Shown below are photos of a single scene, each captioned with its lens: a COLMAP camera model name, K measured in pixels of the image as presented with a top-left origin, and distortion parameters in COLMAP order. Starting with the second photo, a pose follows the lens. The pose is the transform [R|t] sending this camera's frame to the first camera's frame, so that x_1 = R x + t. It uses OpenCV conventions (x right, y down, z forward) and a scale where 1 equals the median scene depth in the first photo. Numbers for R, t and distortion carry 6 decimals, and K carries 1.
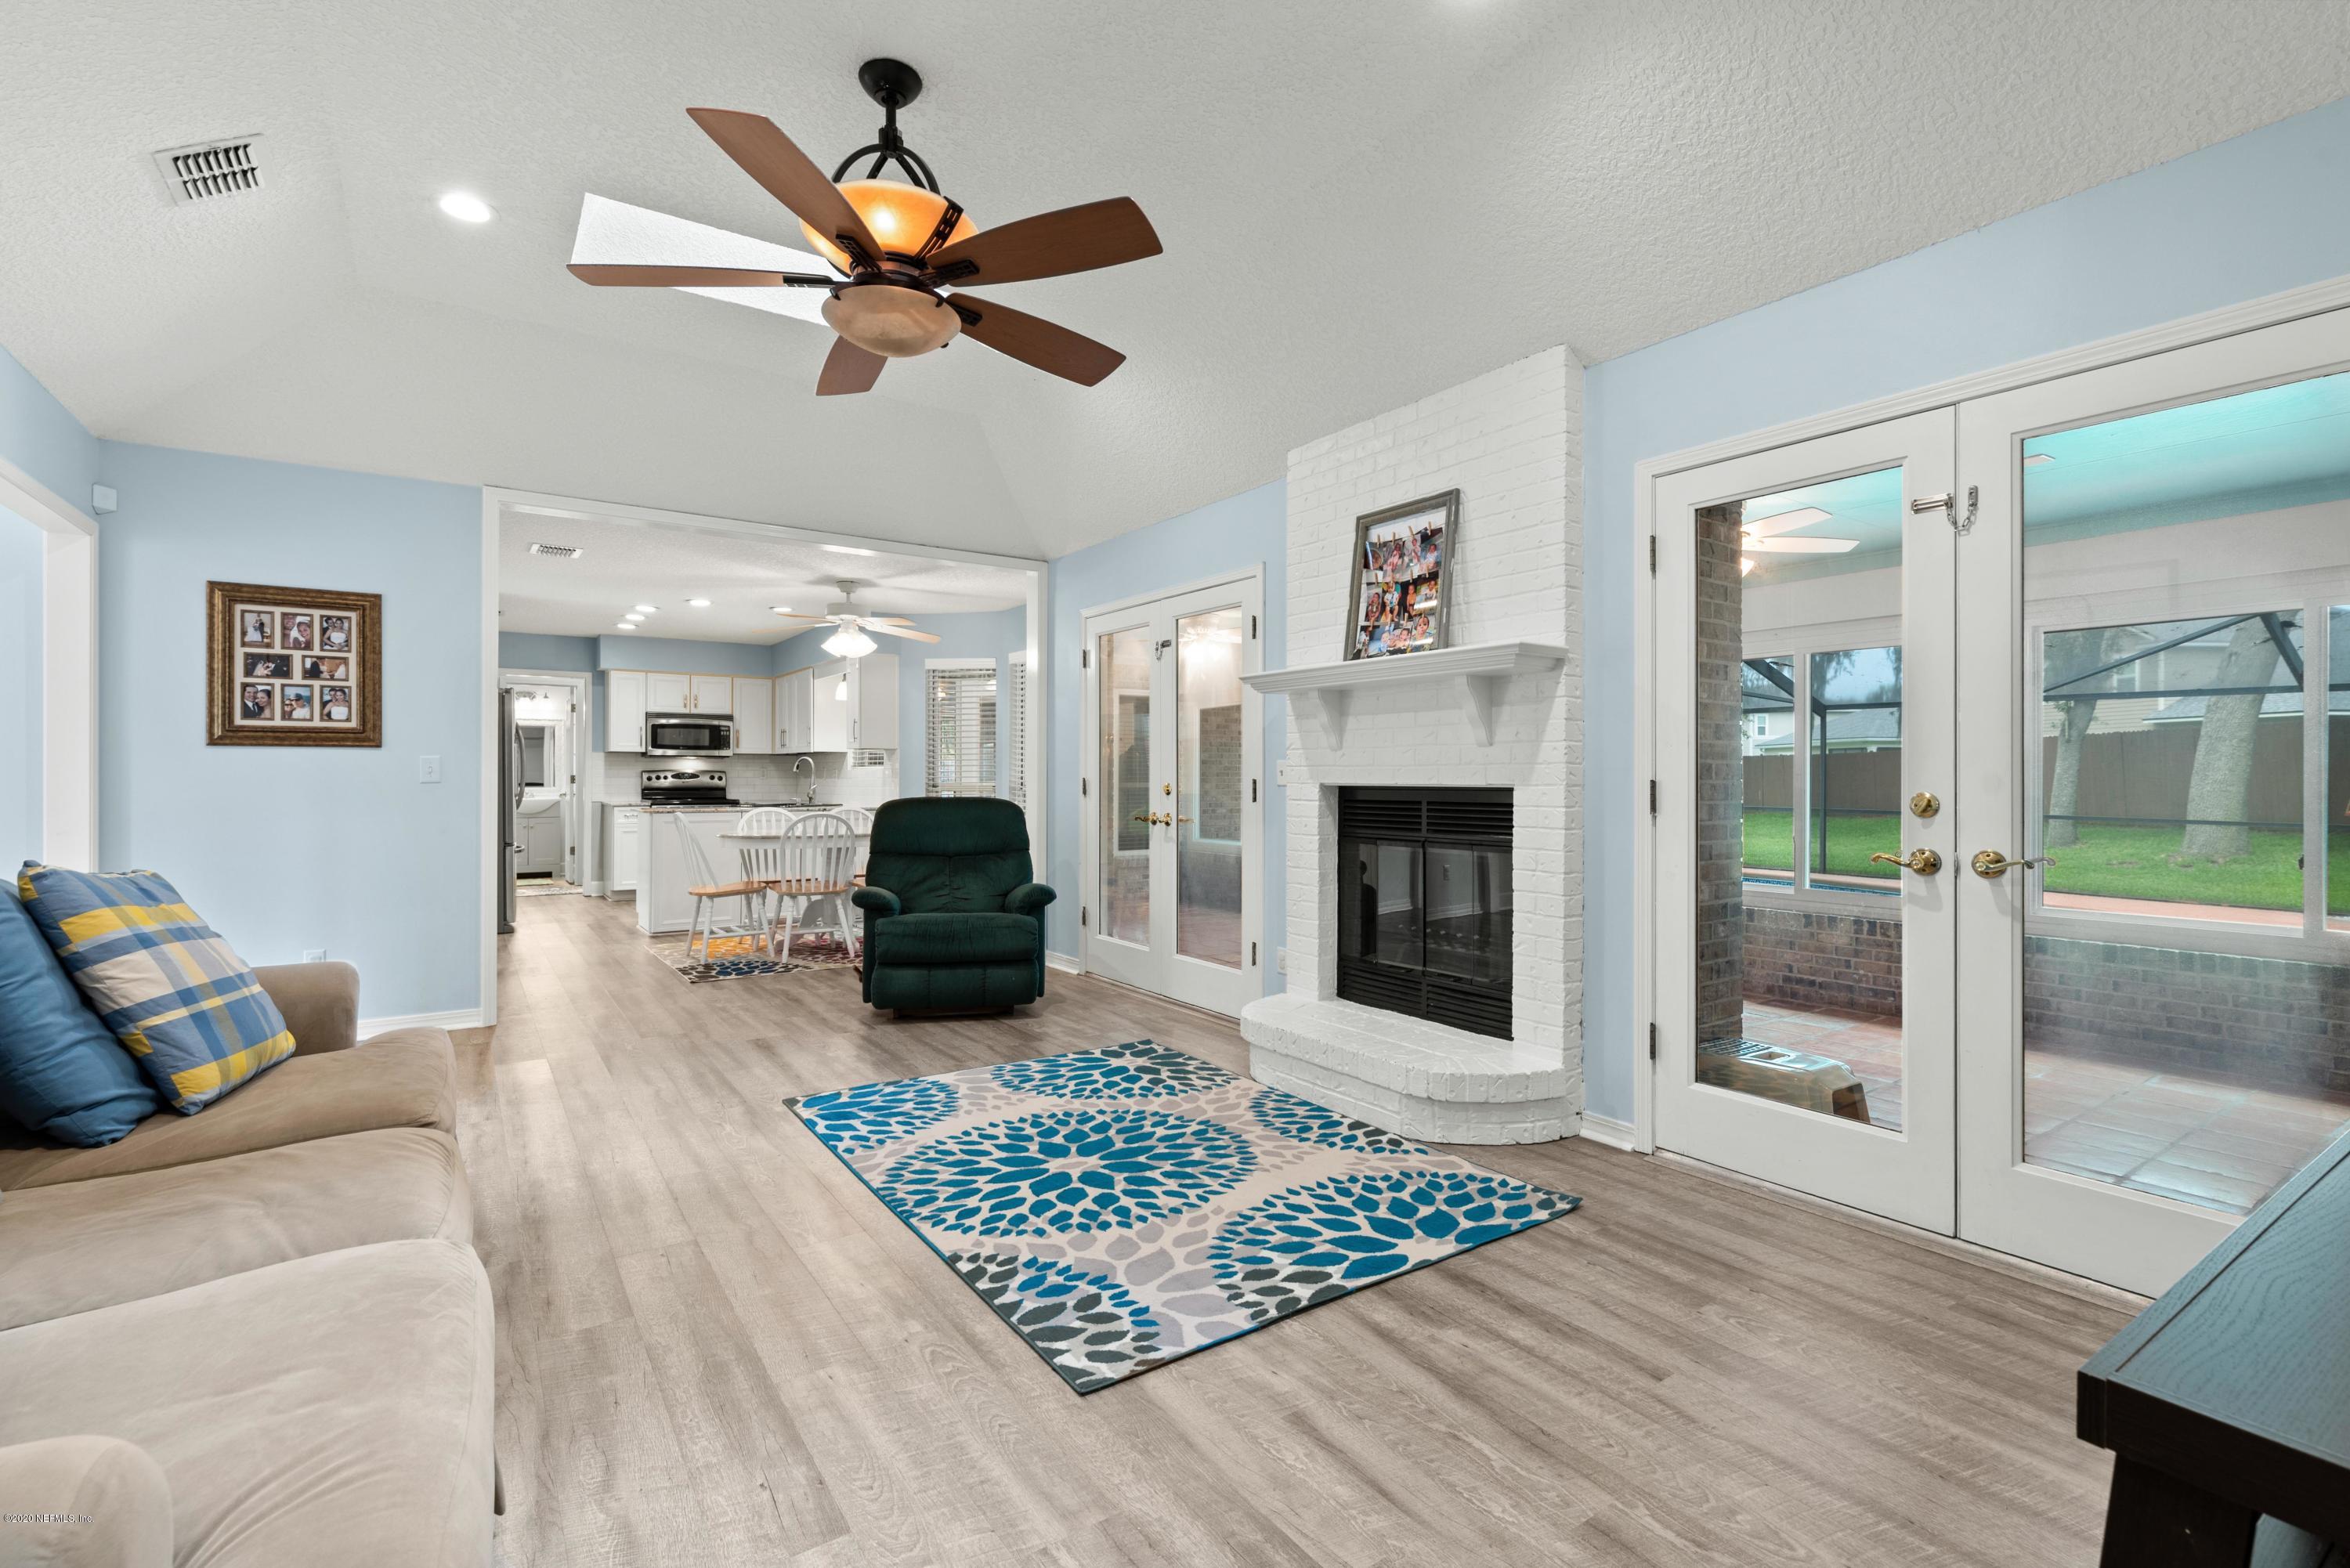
lens RADIAL K [[1055.3, 0, 1183.6], [0, 1055.3, 772.6], [0, 0, 1]] dist [0.001886, -0.000546]
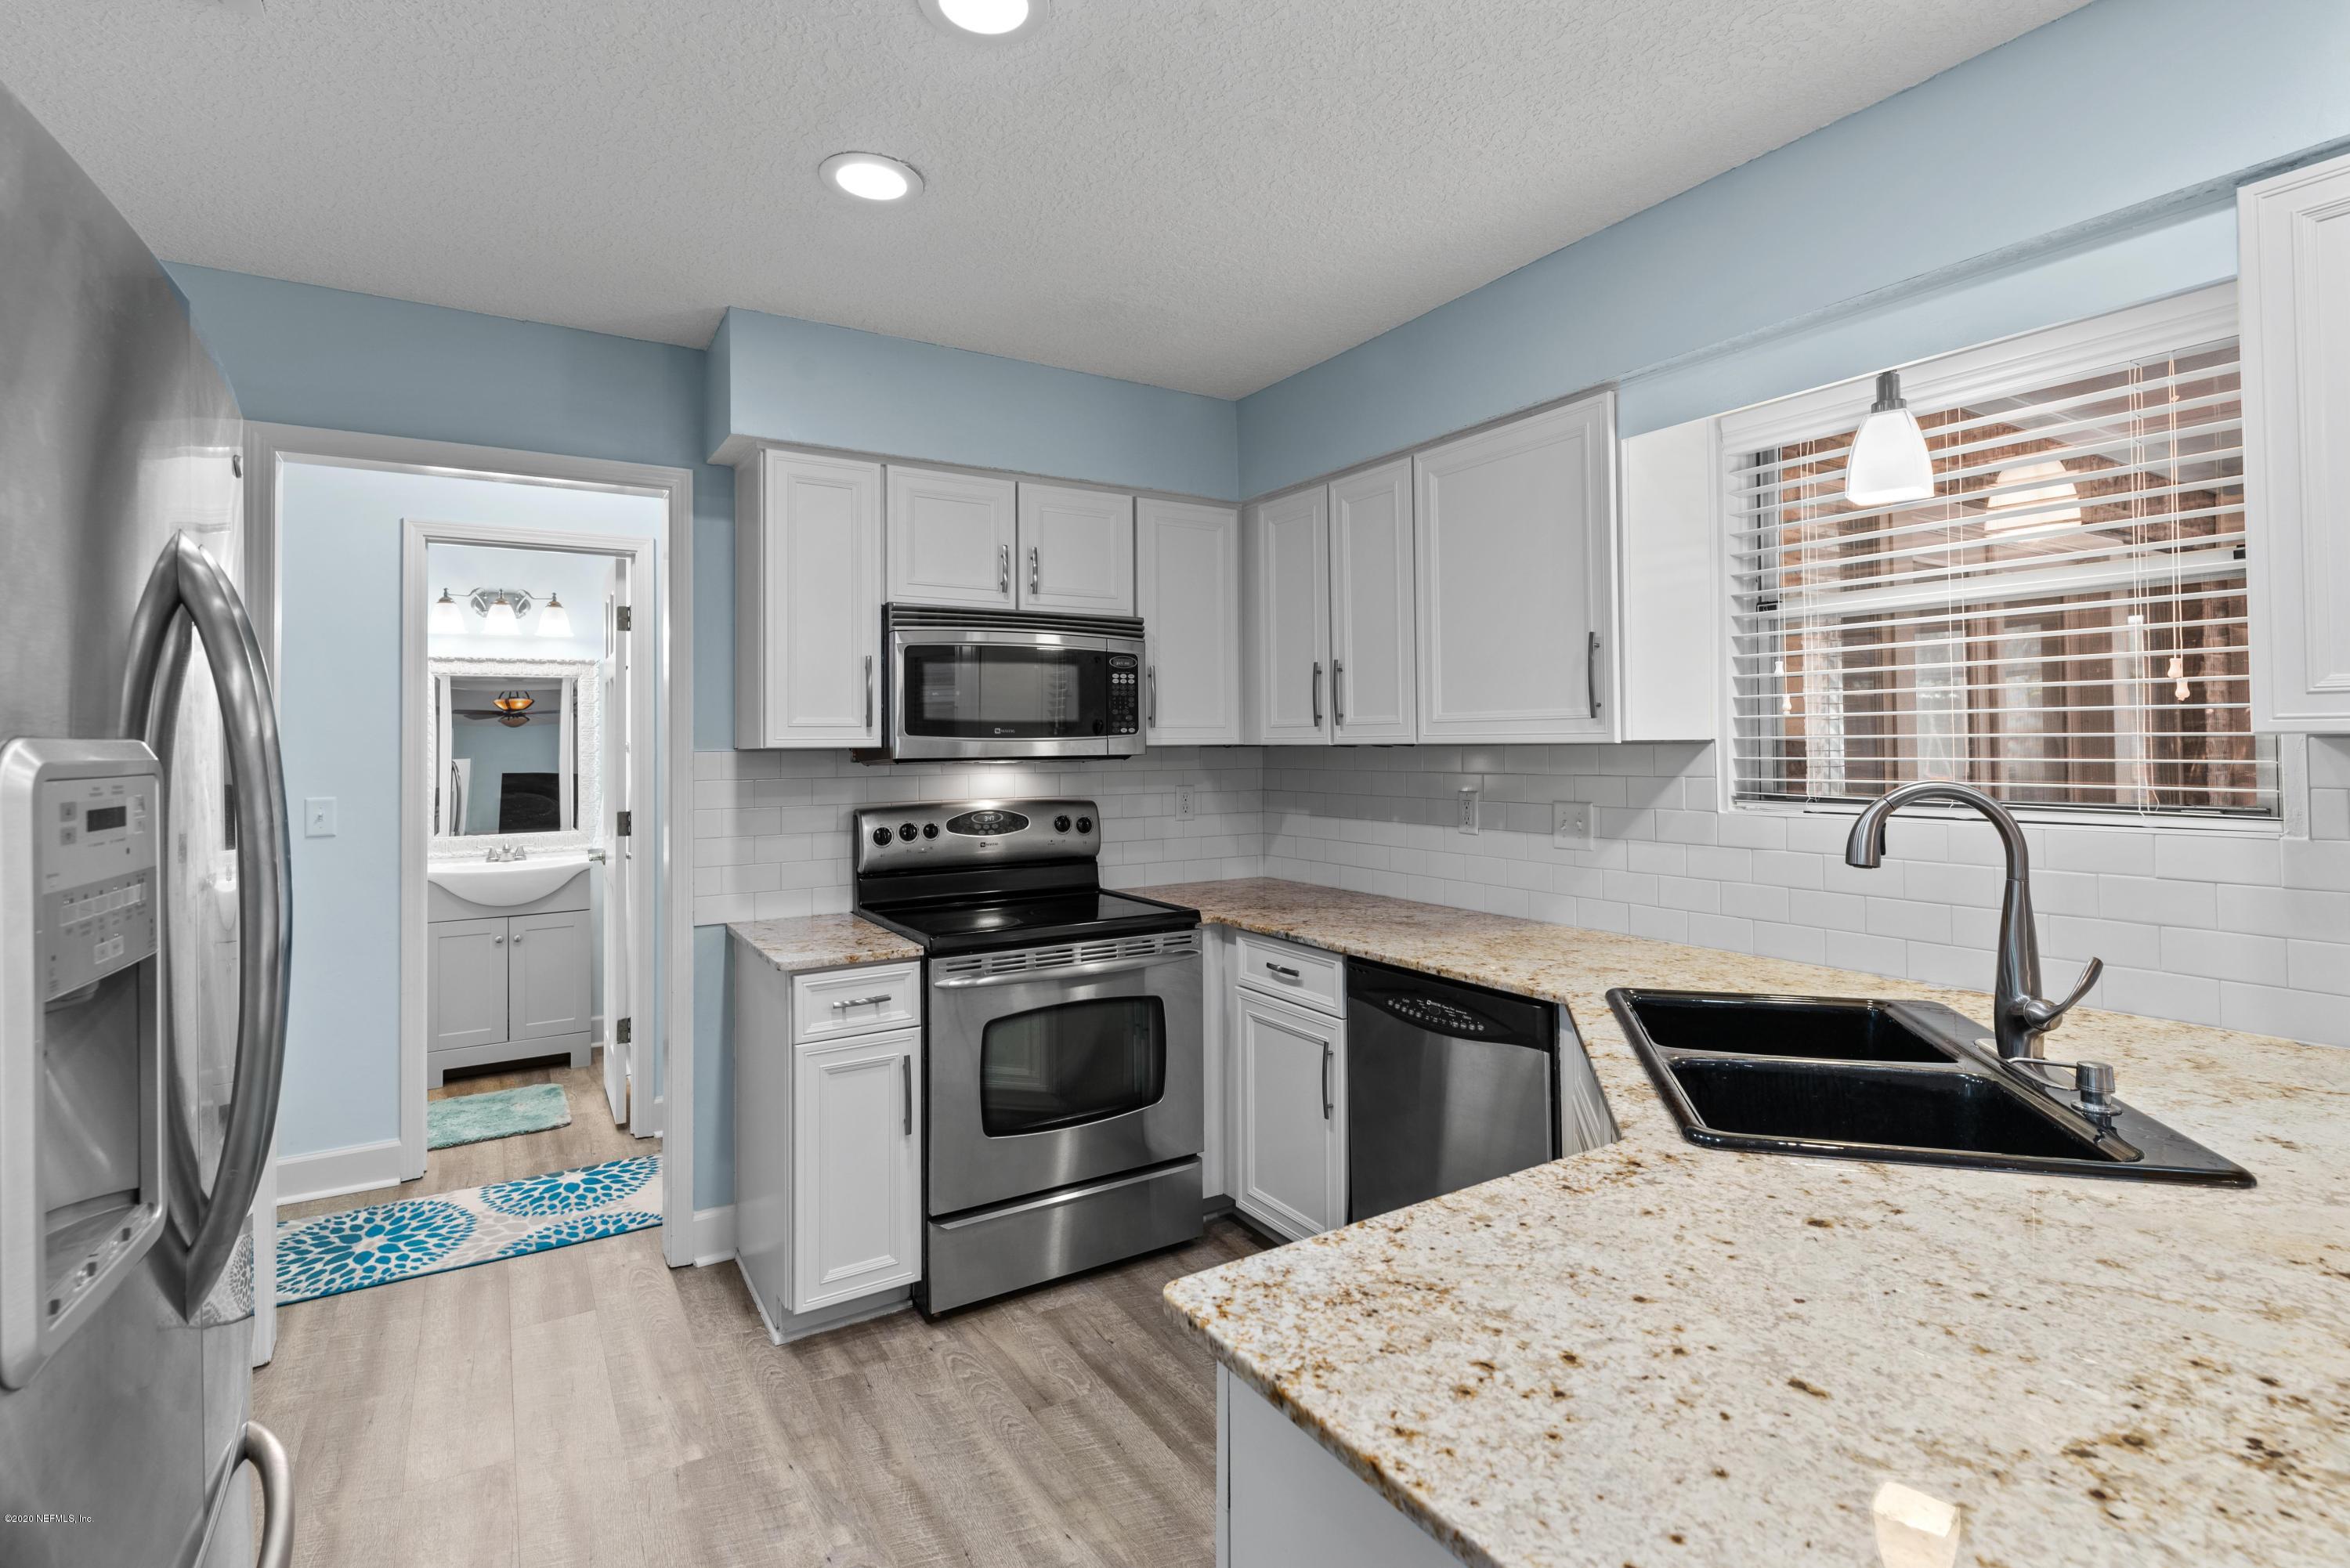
lens RADIAL K [[1115.1, 0, 1185.9], [0, 1115.1, 732.6], [0, 0, 1]] dist [0.001005, 0.000602]
pose [[0.998808, -0.011464, -0.047437, -1.058943], [0.011058, 0.999900, -0.008797, -0.051284], [0.047533, 0.008262, 0.998835, 1.808749]]
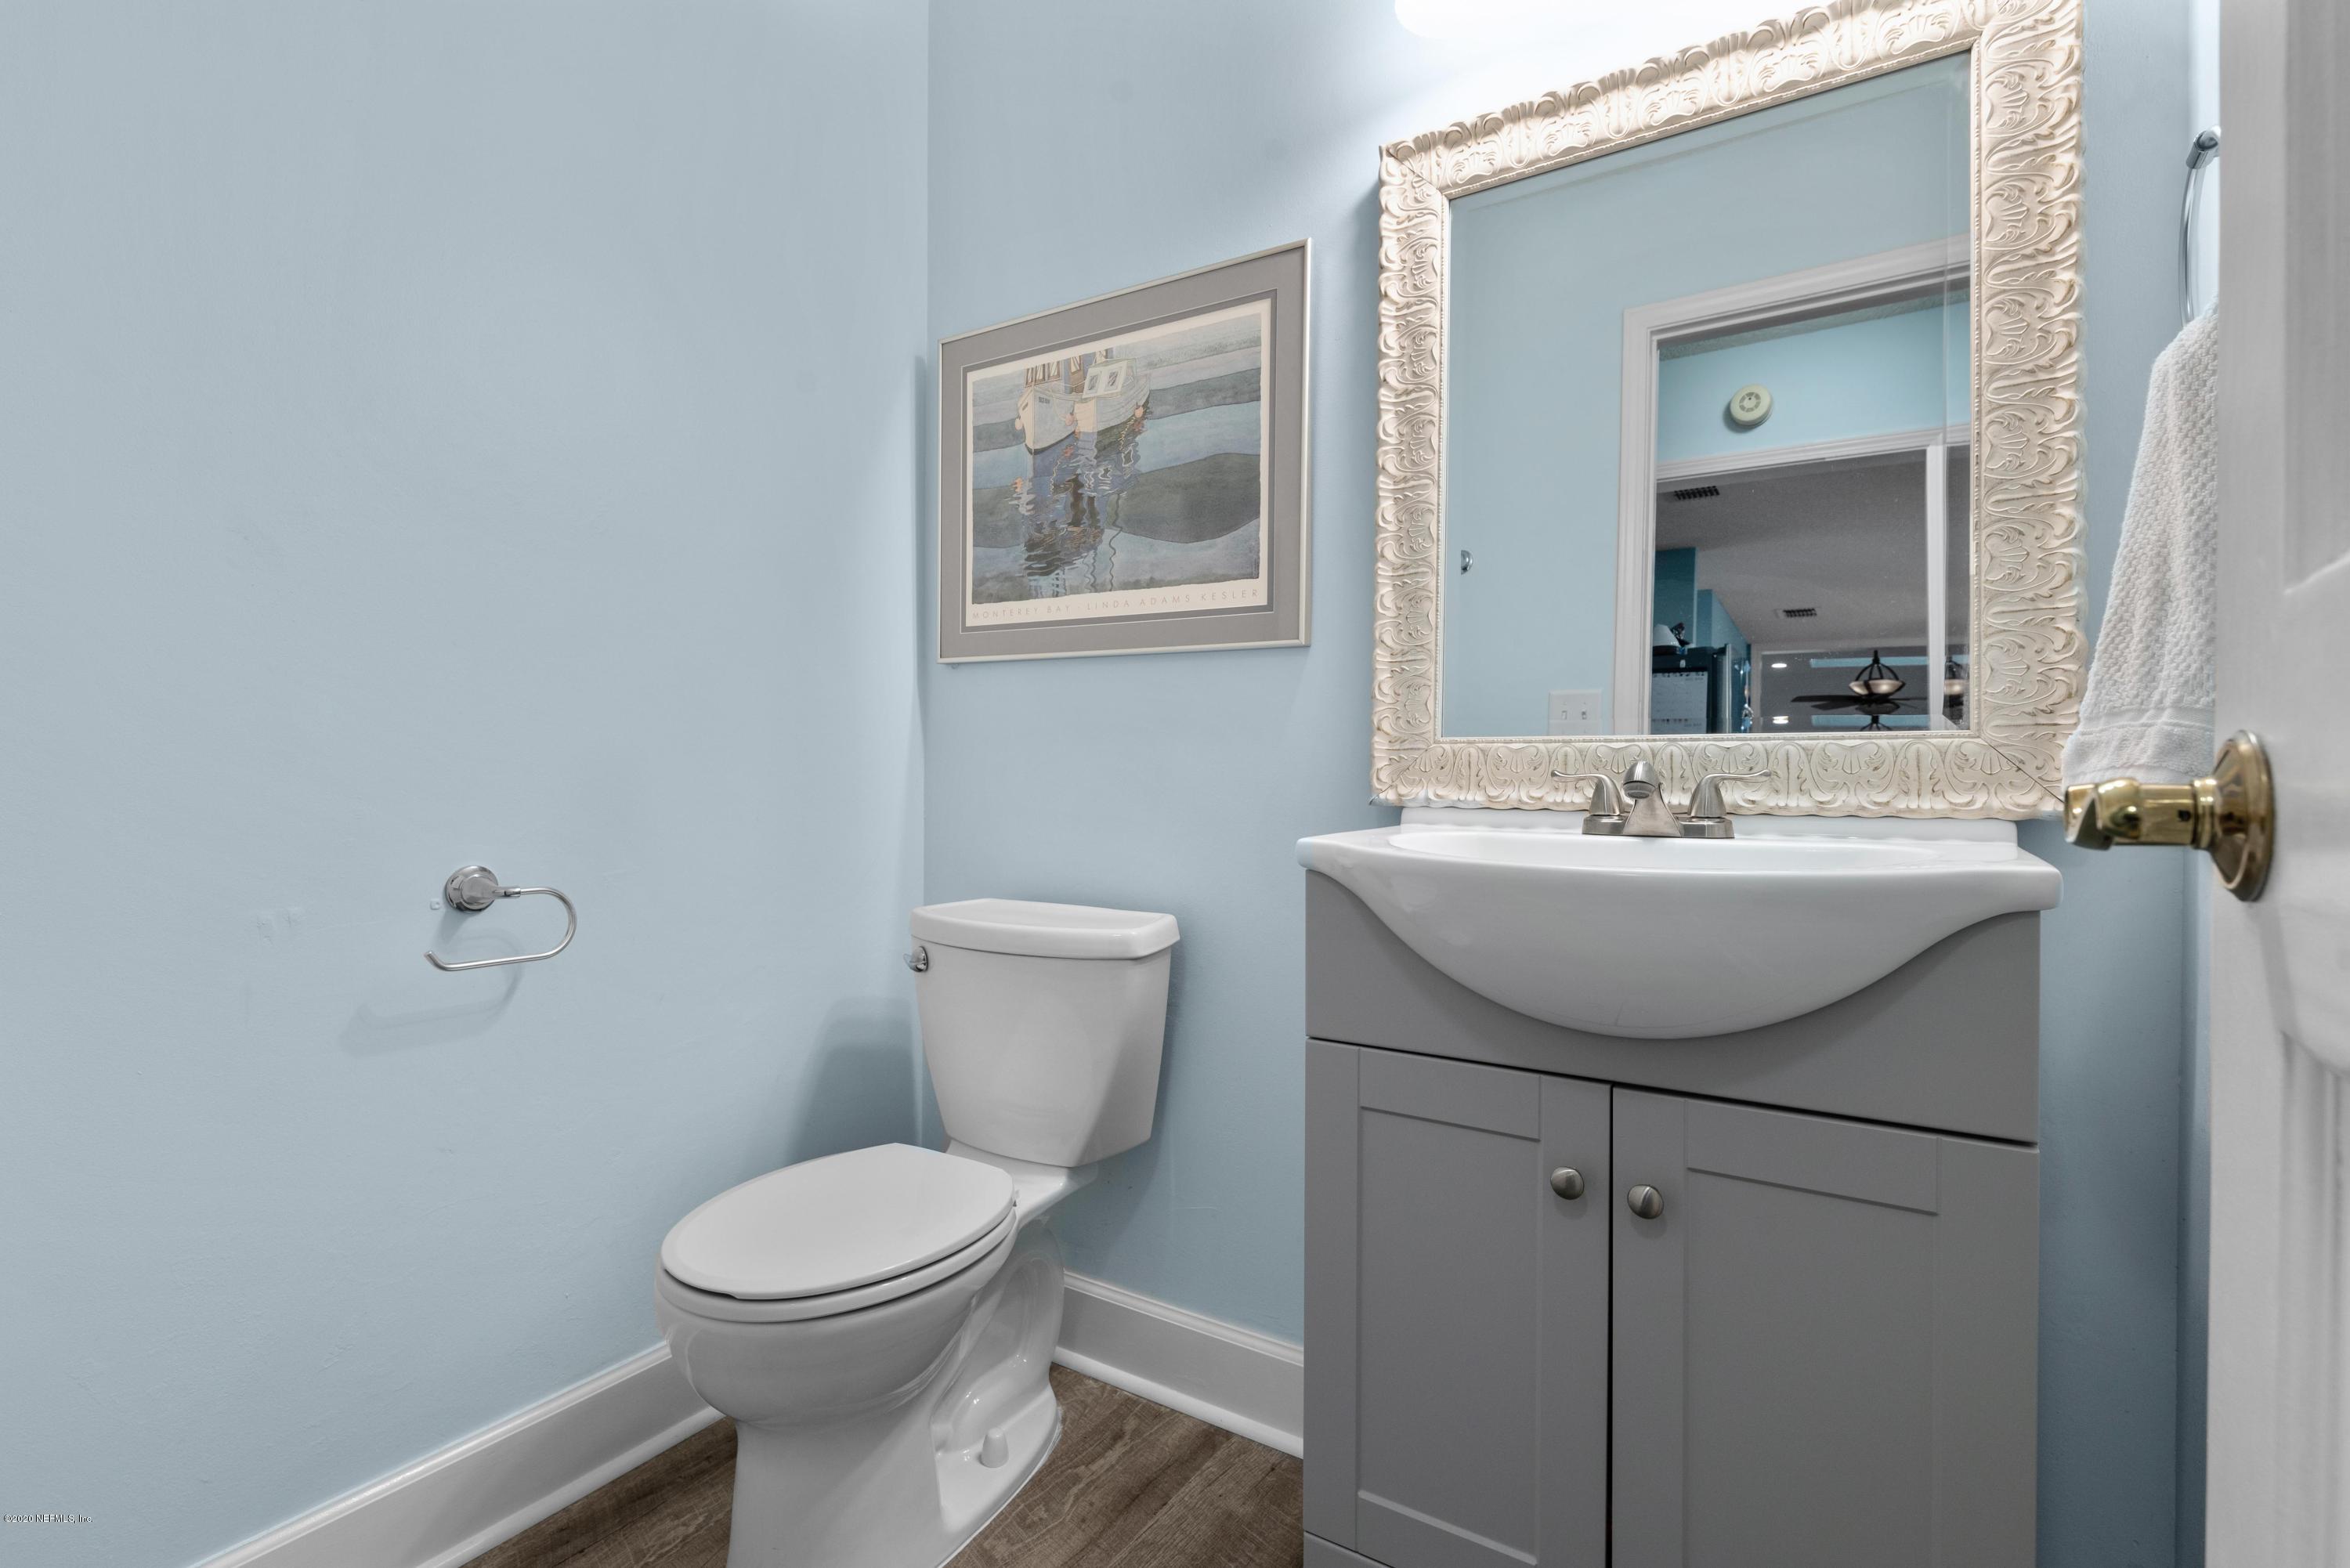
lens RADIAL K [[1115.1, 0, 1174.3], [0, 1115.1, 785.5], [0, 0, 1]] dist [0.001005, 0.000602]
pose [[0.394584, 0.001130, -0.918859, -1.644926], [-0.008939, 0.999957, -0.002608, 0.060175], [0.918816, 0.009243, 0.394577, 2.771250]]
